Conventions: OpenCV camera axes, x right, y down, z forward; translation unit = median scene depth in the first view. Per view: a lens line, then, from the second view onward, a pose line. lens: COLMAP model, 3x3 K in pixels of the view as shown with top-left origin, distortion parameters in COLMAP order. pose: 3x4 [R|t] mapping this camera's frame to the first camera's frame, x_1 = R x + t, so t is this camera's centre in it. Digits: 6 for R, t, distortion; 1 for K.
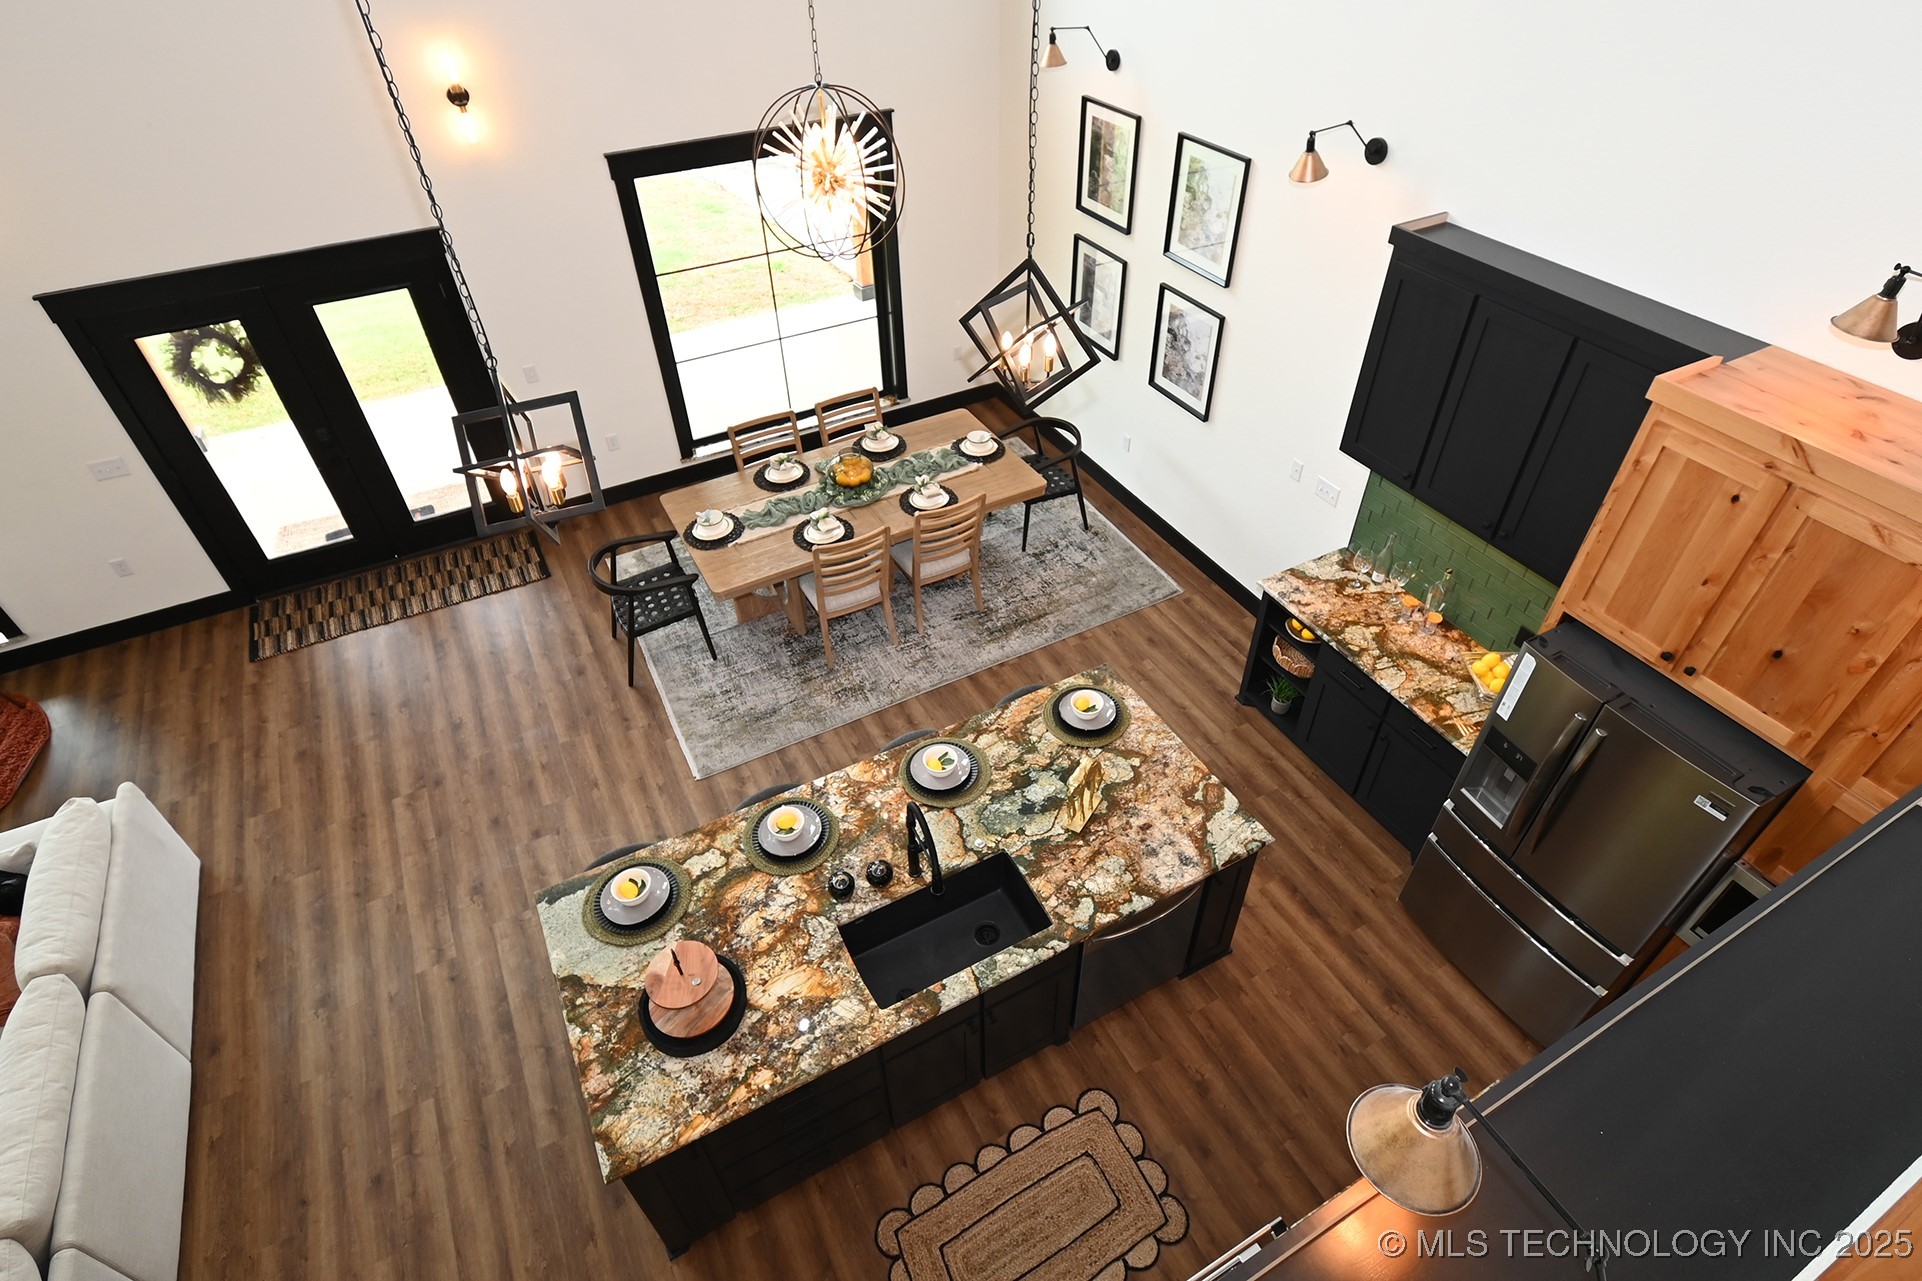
lens RADIAL K [[982.4, 0, 973.2], [0, 982.4, 642.3], [0, 0, 1]] dist [0.015869, -0.000305]
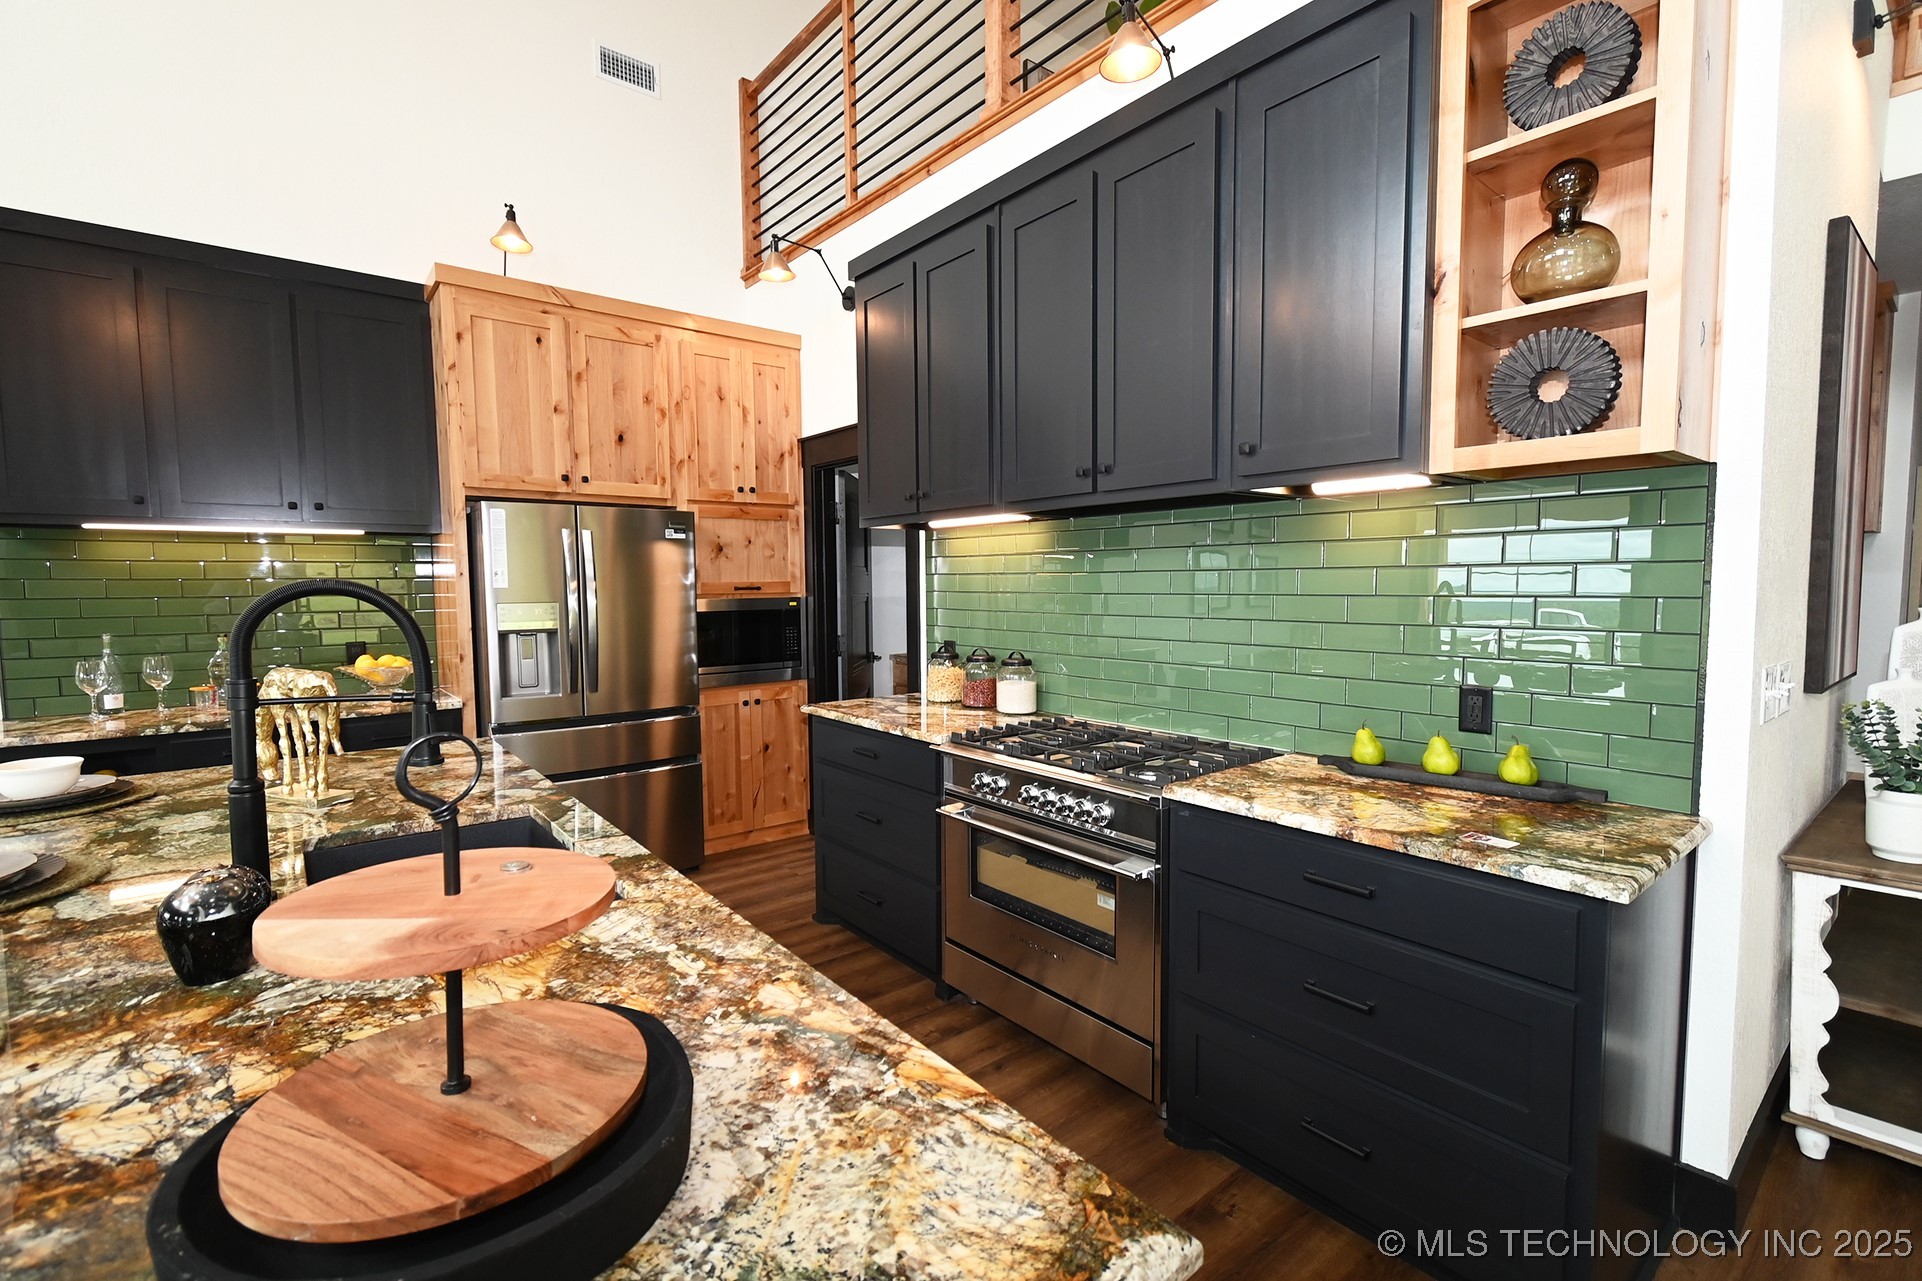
lens RADIAL K [[851.3, 0, 958.7], [0, 851.3, 641.8], [0, 0, 1]] dist [0.000401, -0.000895]
pose [[-0.170454, -0.065600, 0.983180, -0.305705], [0.664254, 0.729334, 0.163825, 0.202968], [-0.727813, 0.681006, -0.080743, 0.529638]]
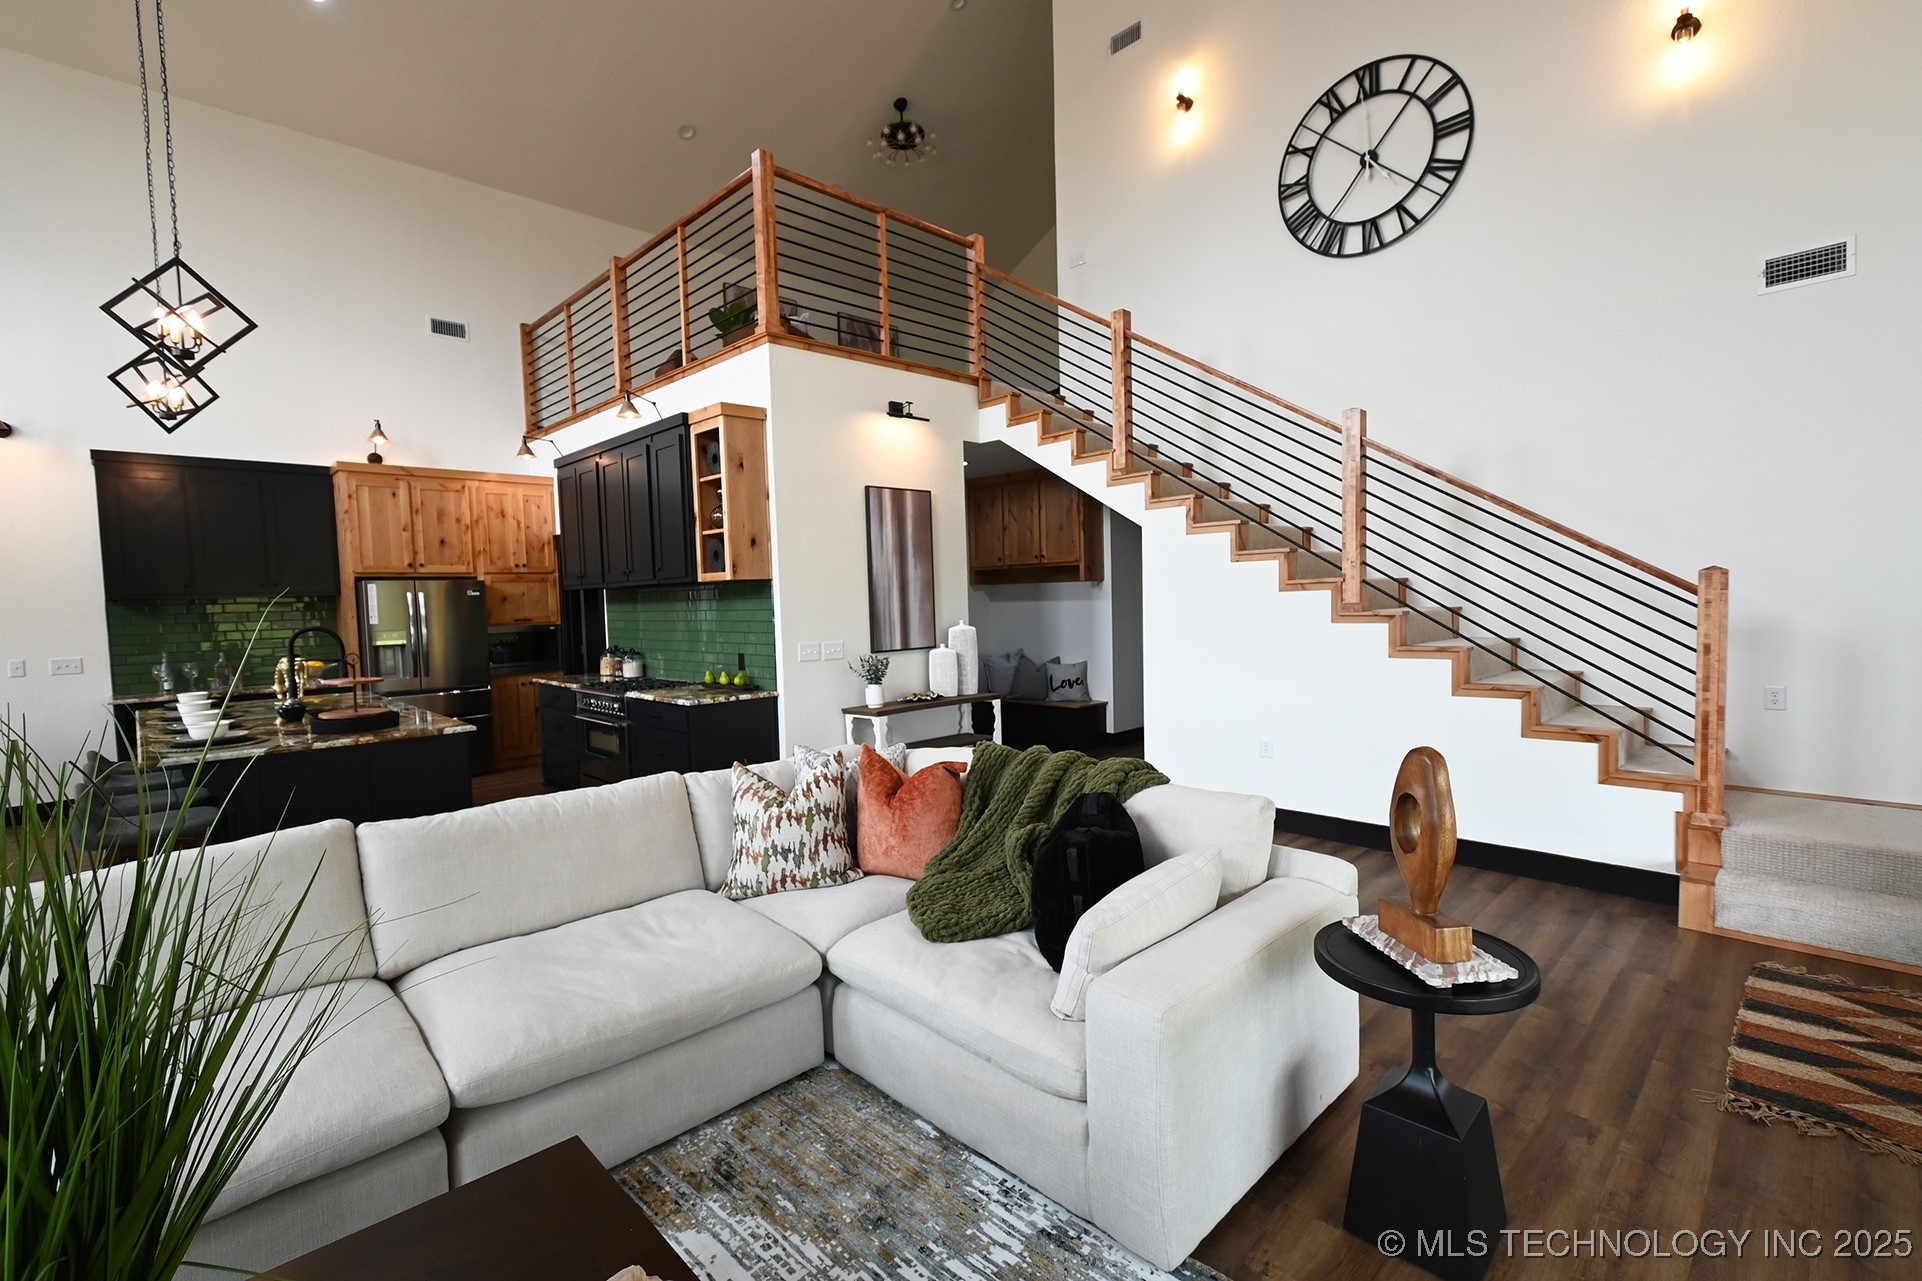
lens RADIAL K [[851.3, 0, 971.0], [0, 851.3, 641.9], [0, 0, 1]] dist [0.000401, -0.000895]
pose [[-0.268502, -0.042858, 0.962325, -1.057757], [0.664410, 0.715103, 0.217227, 0.379655], [-0.697472, 0.697704, -0.163531, 0.311683]]
